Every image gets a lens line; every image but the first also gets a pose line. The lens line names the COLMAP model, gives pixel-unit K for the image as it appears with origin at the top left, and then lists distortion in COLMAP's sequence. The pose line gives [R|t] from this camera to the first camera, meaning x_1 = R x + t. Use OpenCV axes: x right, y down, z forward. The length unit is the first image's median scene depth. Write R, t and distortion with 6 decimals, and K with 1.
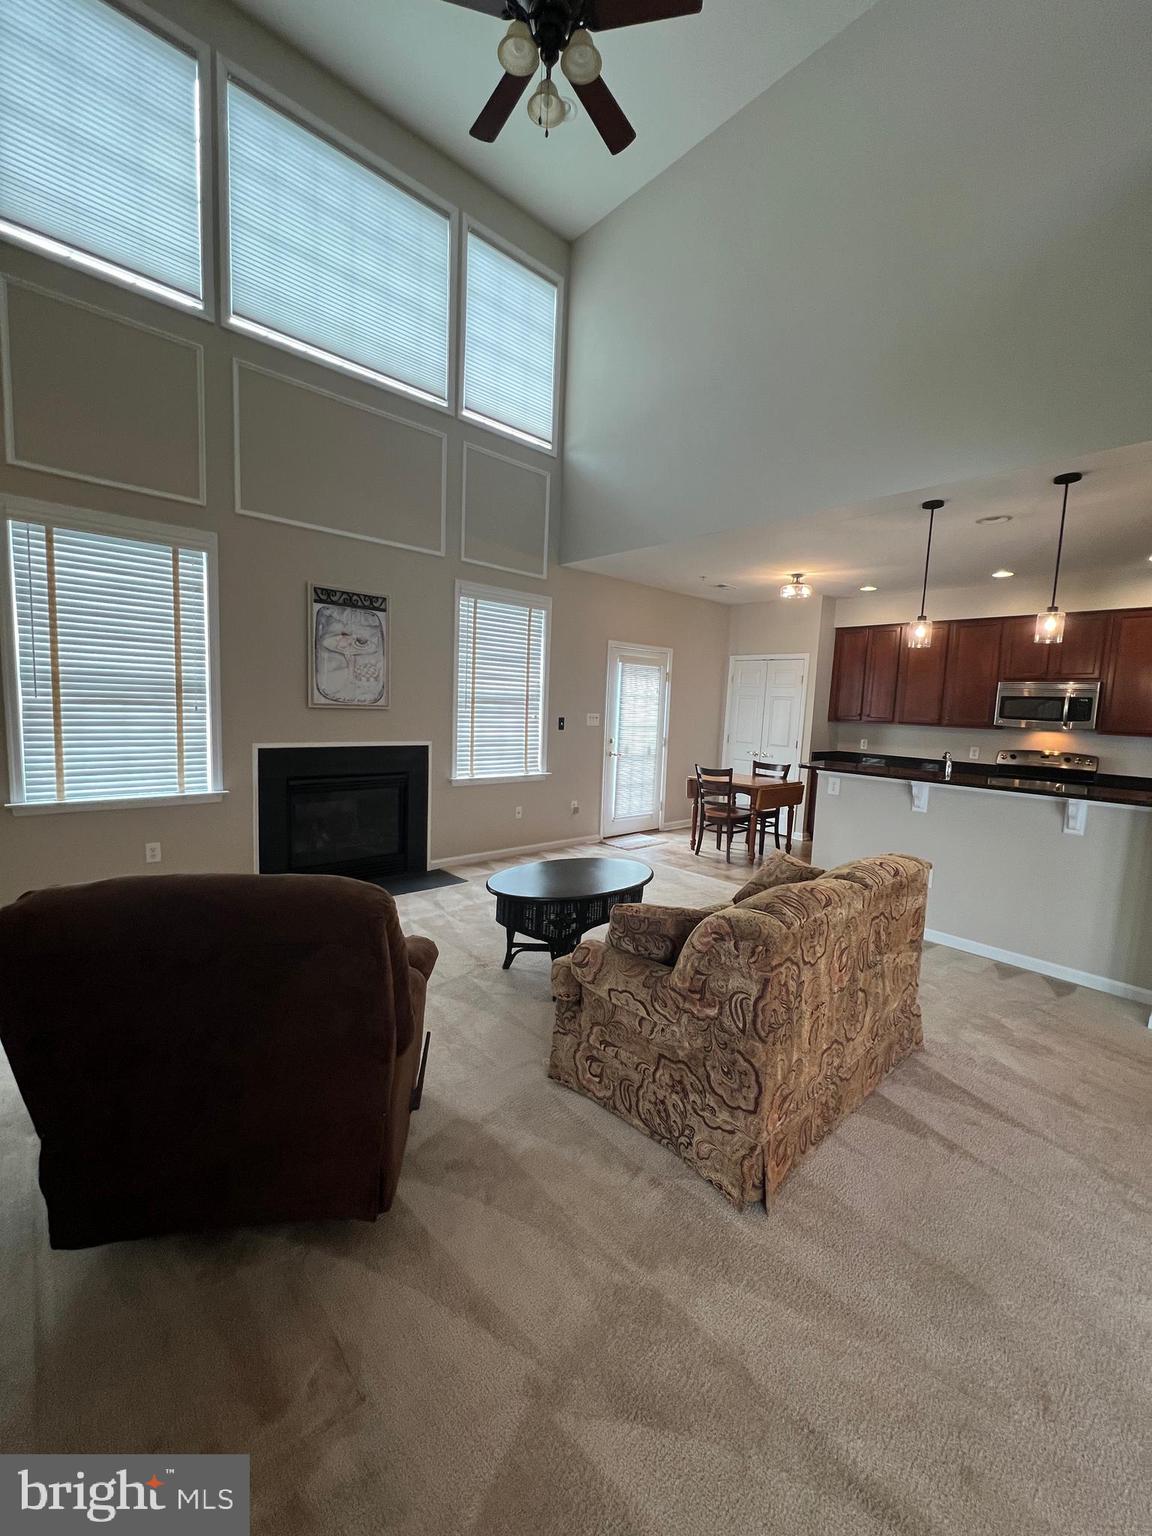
lens RADIAL K [[614.0, 0, 574.4], [0, 614.0, 768.0], [0, 0, 1]] dist [-0.002963, 0.000472]
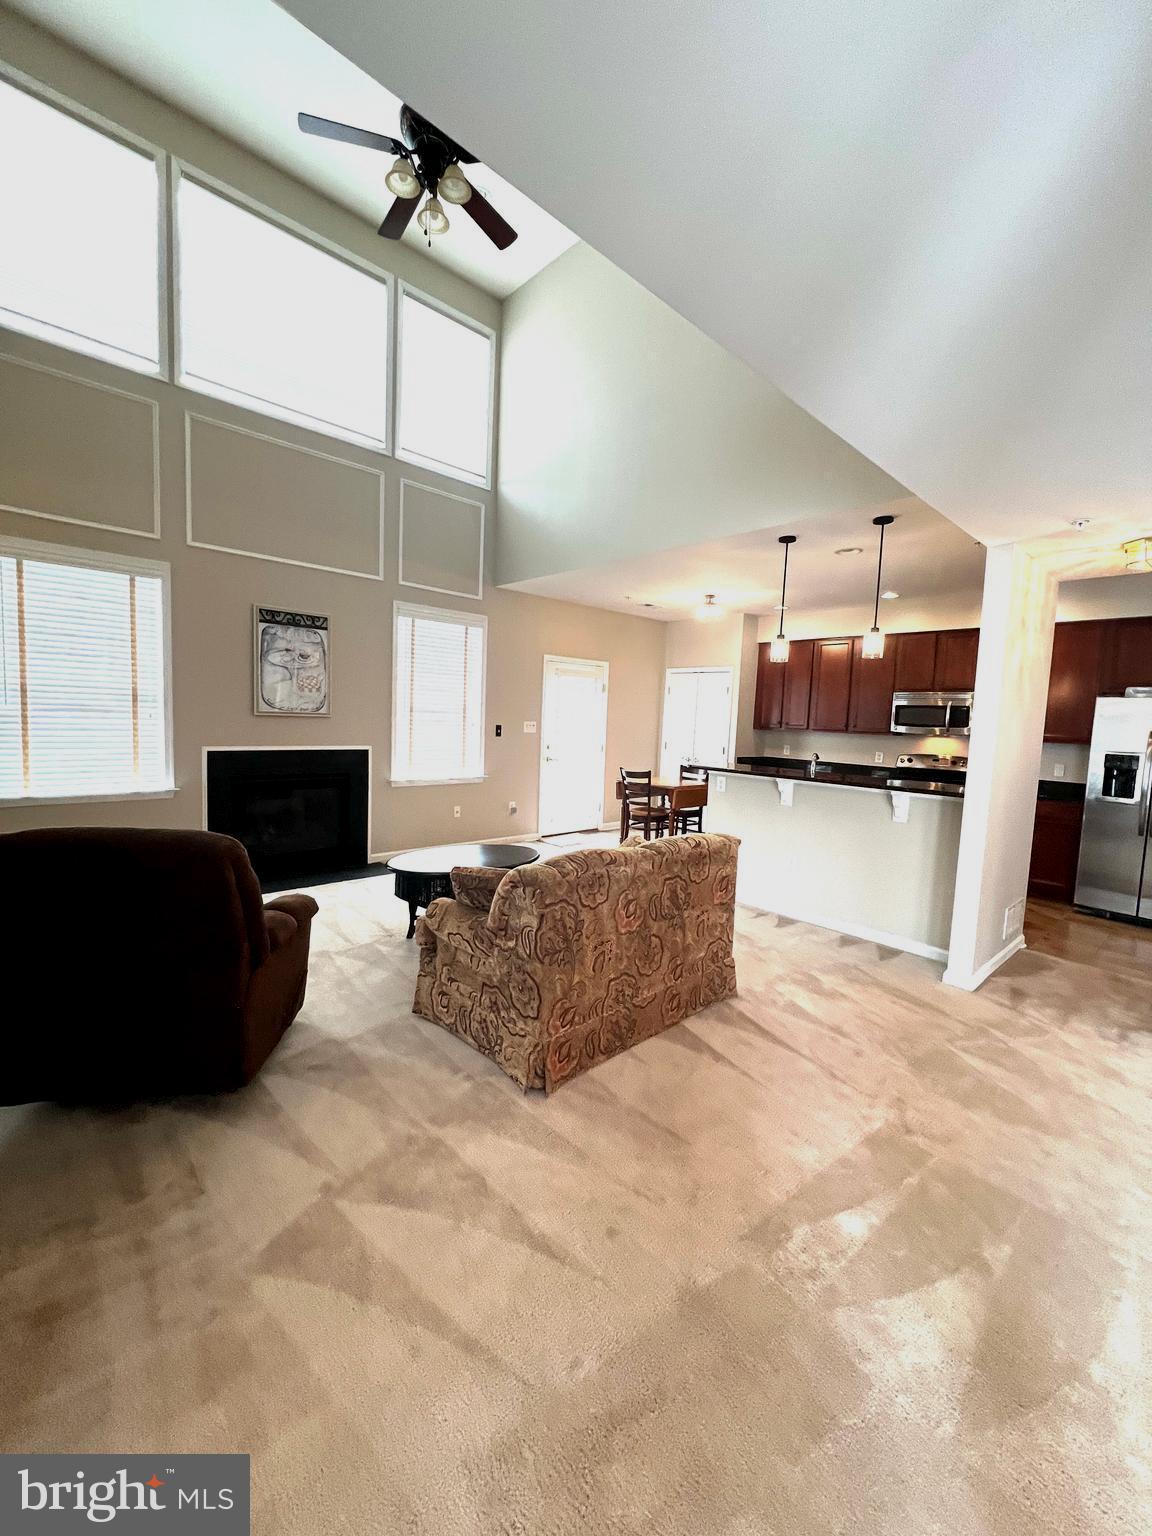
lens RADIAL K [[614.0, 0, 574.4], [0, 614.0, 768.0], [0, 0, 1]] dist [-0.002963, 0.000472]
pose [[0.999968, -0.001840, 0.007806, 0.148893], [0.001992, 0.999807, -0.019533, 0.021972], [-0.007769, 0.019548, 0.999779, -0.130859]]
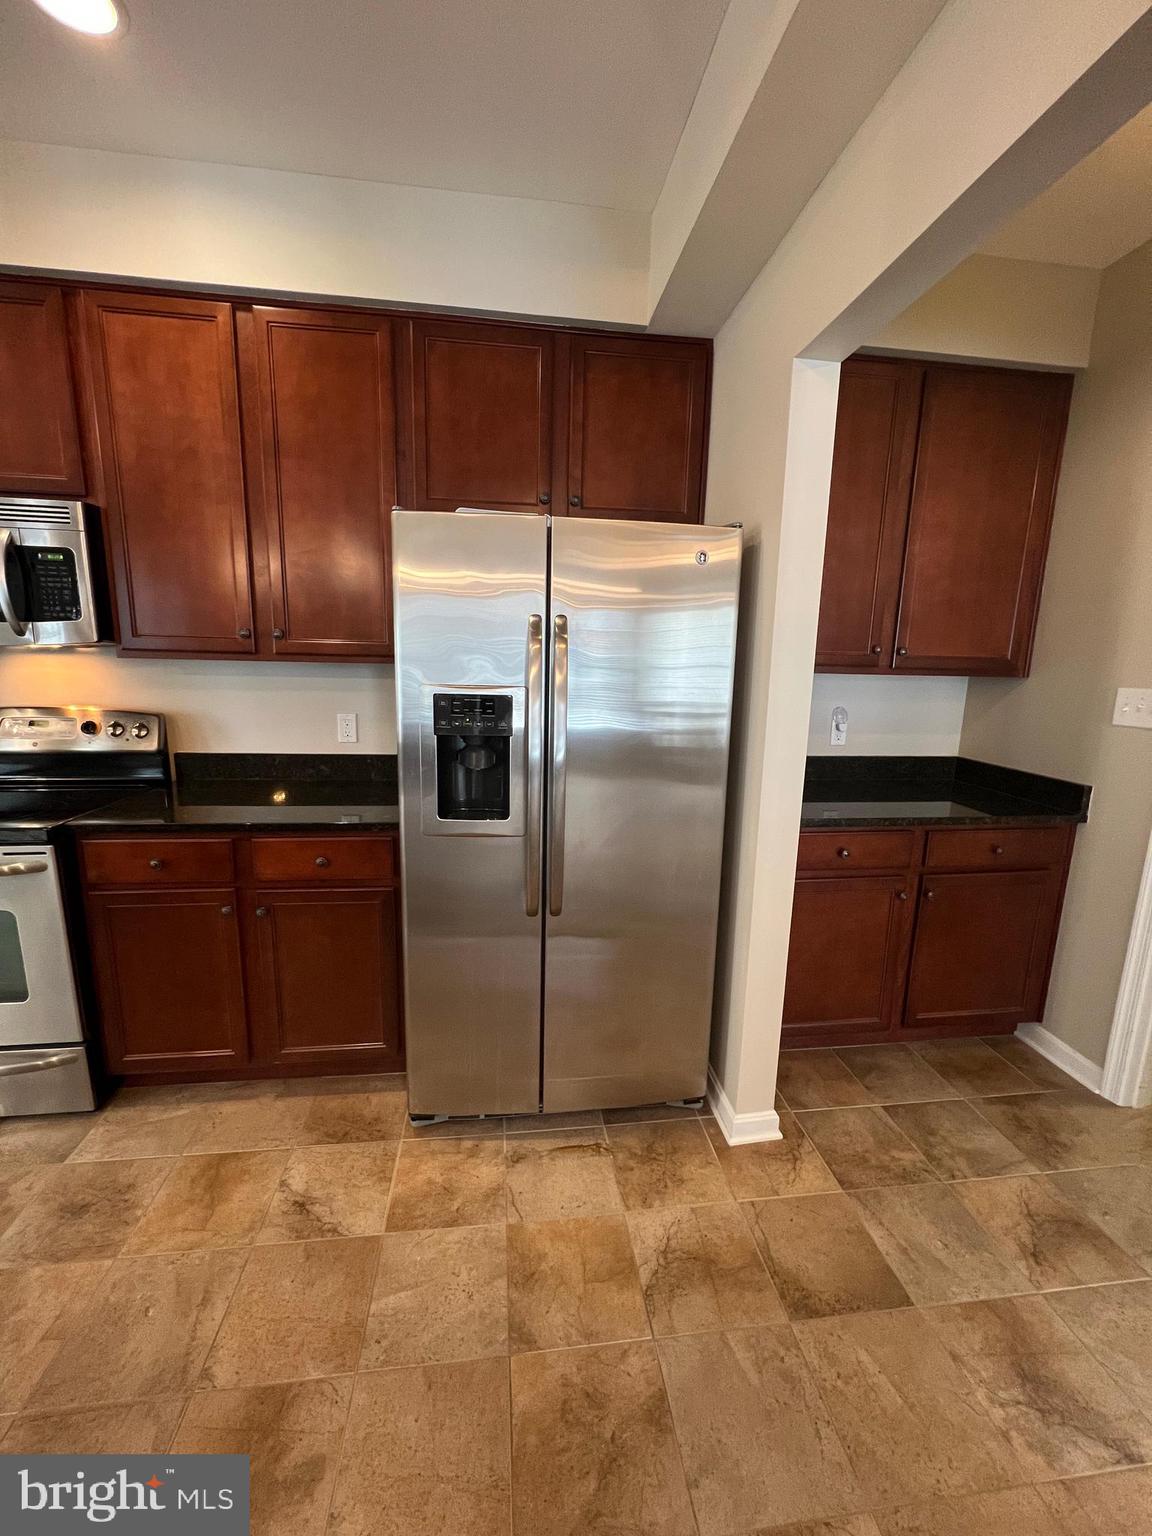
lens RADIAL K [[615.4, 0, 574.1], [0, 615.4, 770.2], [0, 0, 1]] dist [-0.000929, 0.000043]
pose [[0.569940, -0.176297, 0.802551, 0.885408], [0.083846, 0.984092, 0.156632, -0.030243], [-0.817397, -0.021980, 0.575655, 0.713259]]
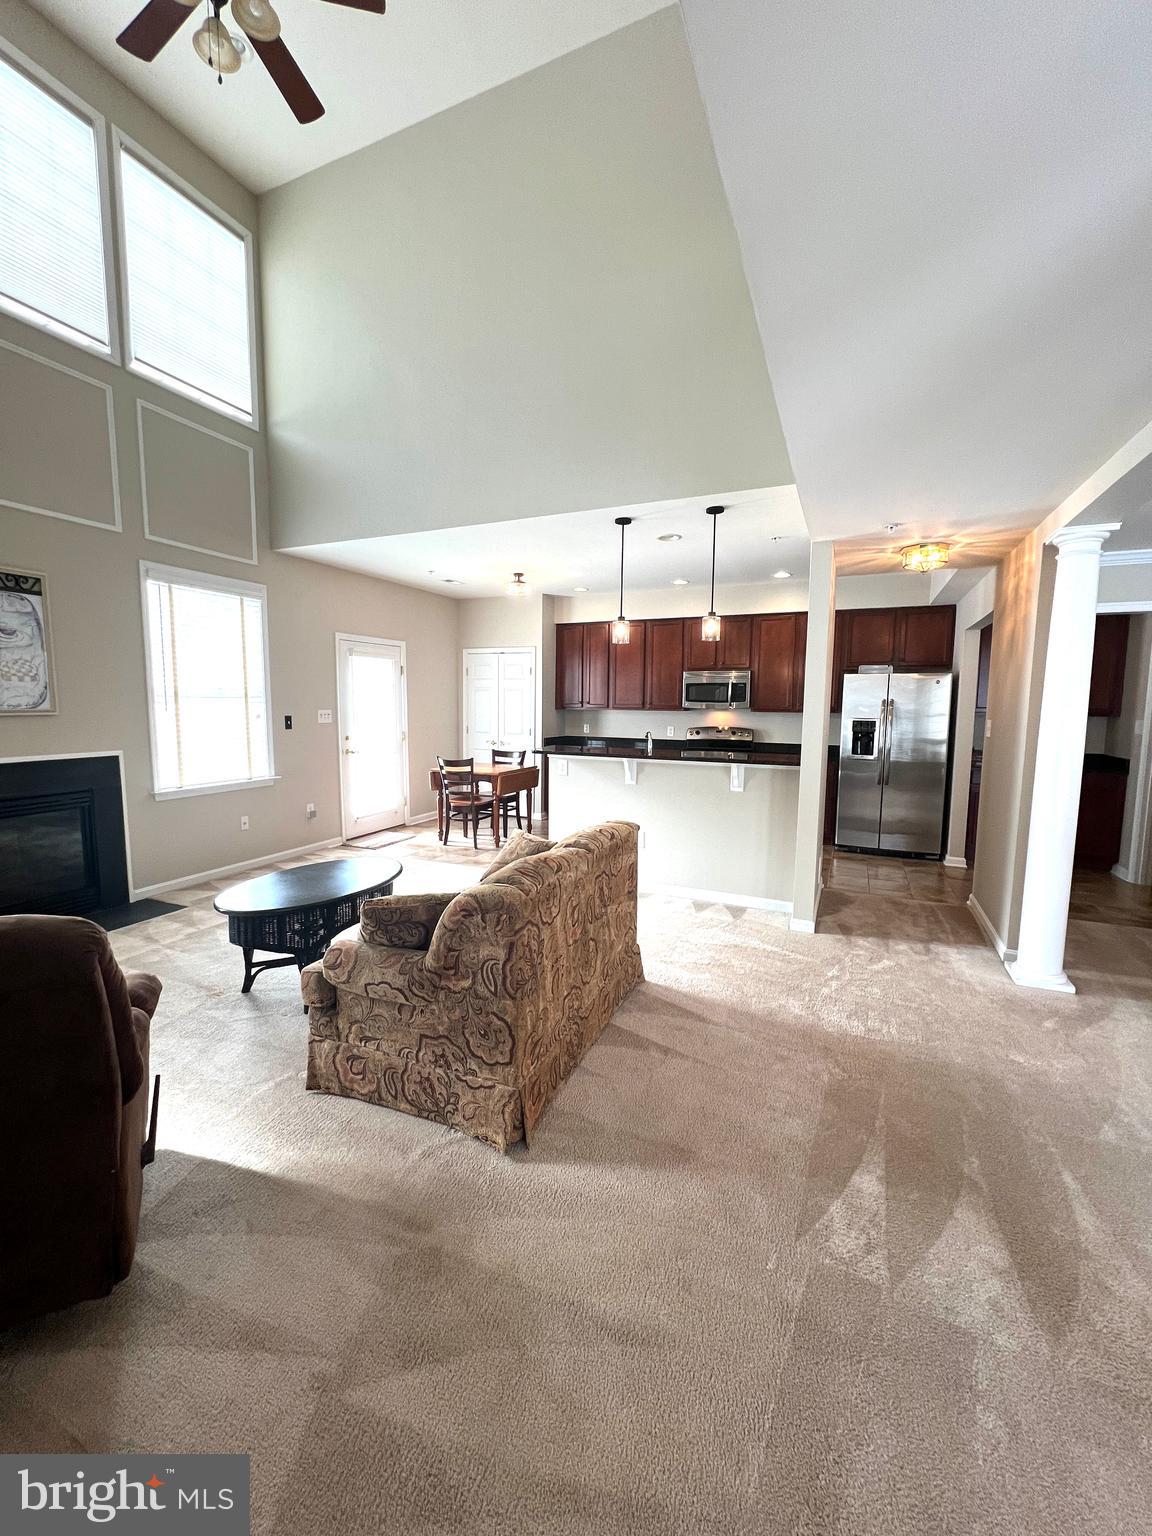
lens RADIAL K [[614.0, 0, 574.4], [0, 614.0, 768.0], [0, 0, 1]] dist [-0.002963, 0.000472]
pose [[0.913905, -0.075246, 0.398894, -0.002343], [0.069964, 0.997162, 0.027807, 0.000731], [-0.399854, 0.002496, 0.916575, -0.030335]]
